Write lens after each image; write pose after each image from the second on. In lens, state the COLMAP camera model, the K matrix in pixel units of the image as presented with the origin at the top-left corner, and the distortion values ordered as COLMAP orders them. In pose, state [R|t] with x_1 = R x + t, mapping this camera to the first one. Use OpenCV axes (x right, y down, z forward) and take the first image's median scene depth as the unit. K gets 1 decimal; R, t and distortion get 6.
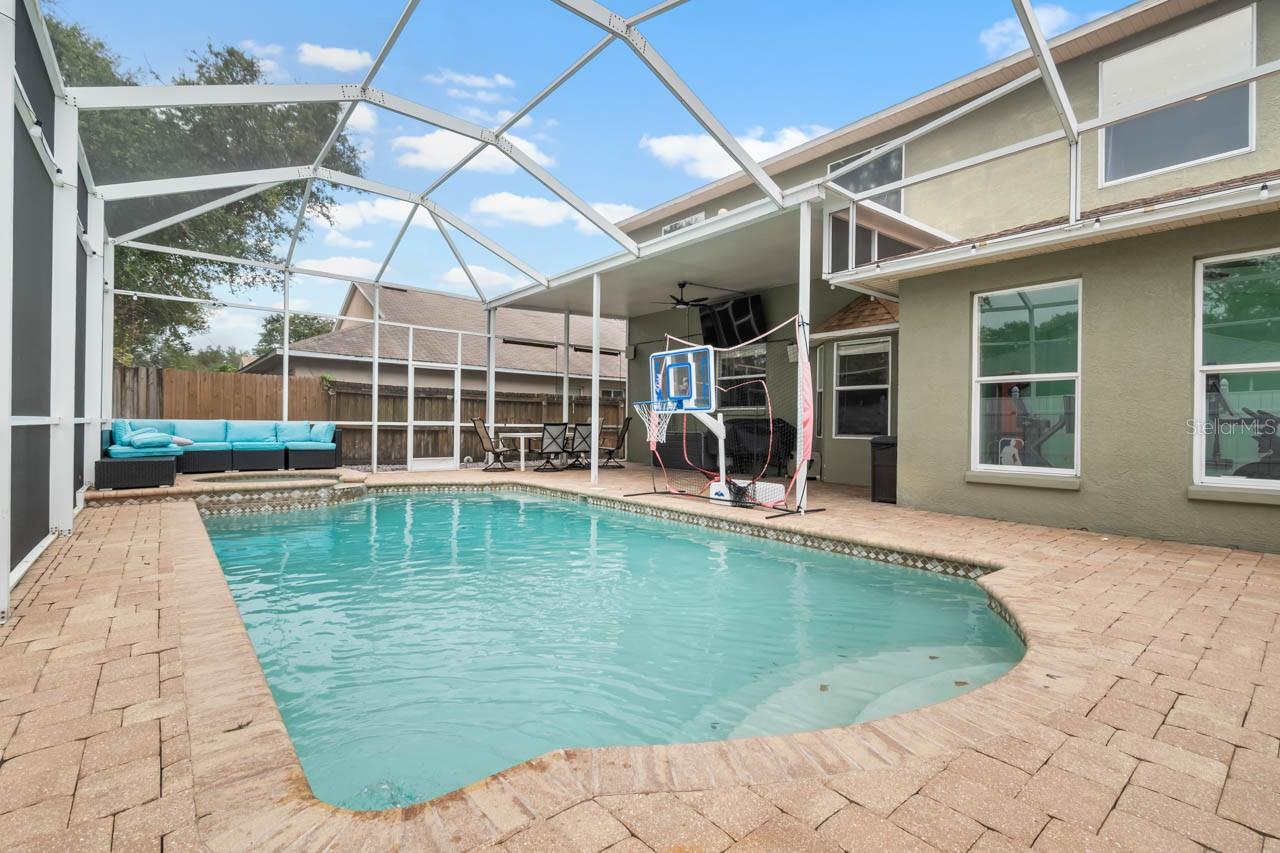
lens RADIAL K [[580.1, 0, 635.4], [0, 580.1, 426.7], [0, 0, 1]] dist [0.004499, -0.002054]
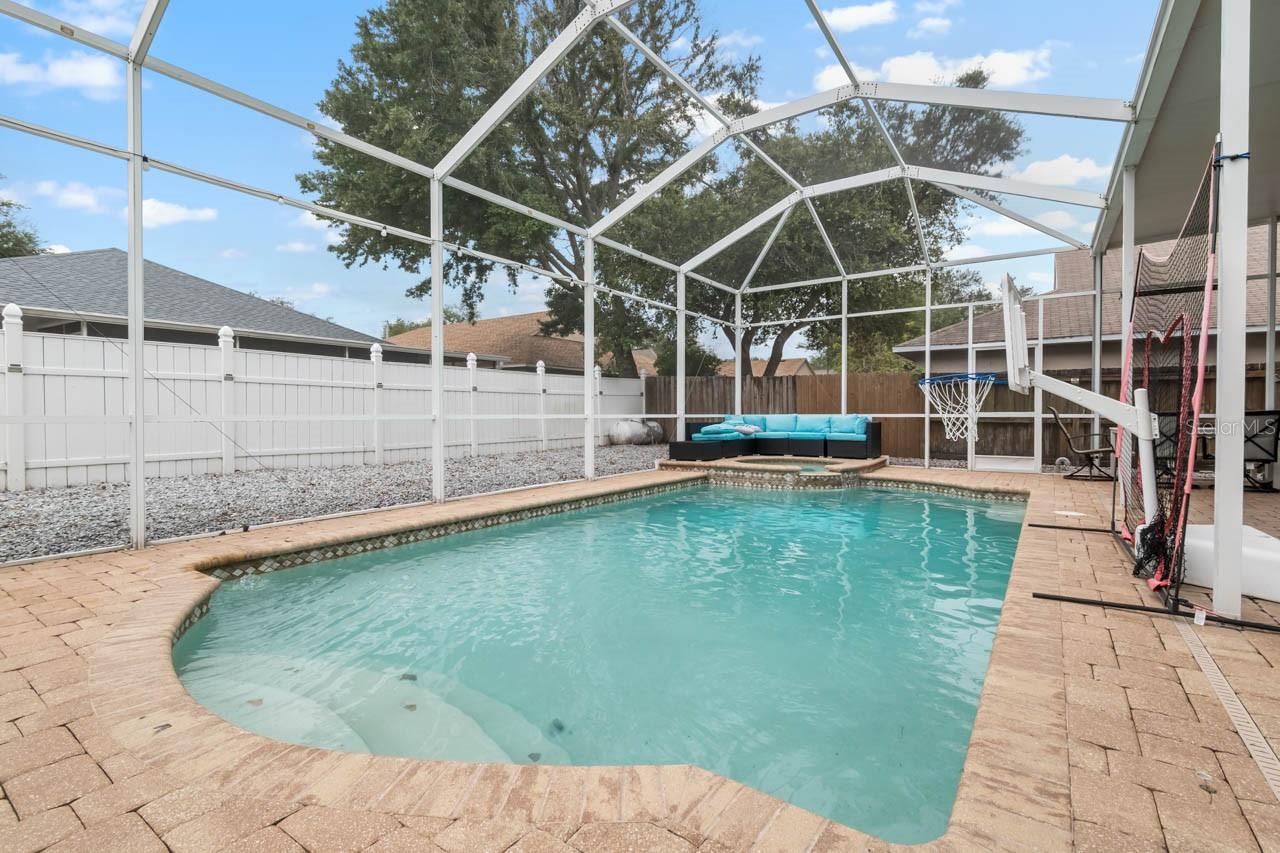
lens RADIAL K [[580.1, 0, 637.0], [0, 580.1, 421.2], [0, 0, 1]] dist [0.004499, -0.002054]
pose [[0.266345, -0.002805, -0.963874, 0.373694], [0.003936, 0.999991, -0.001822, 0.003903], [0.963870, -0.003309, 0.266354, 0.319600]]
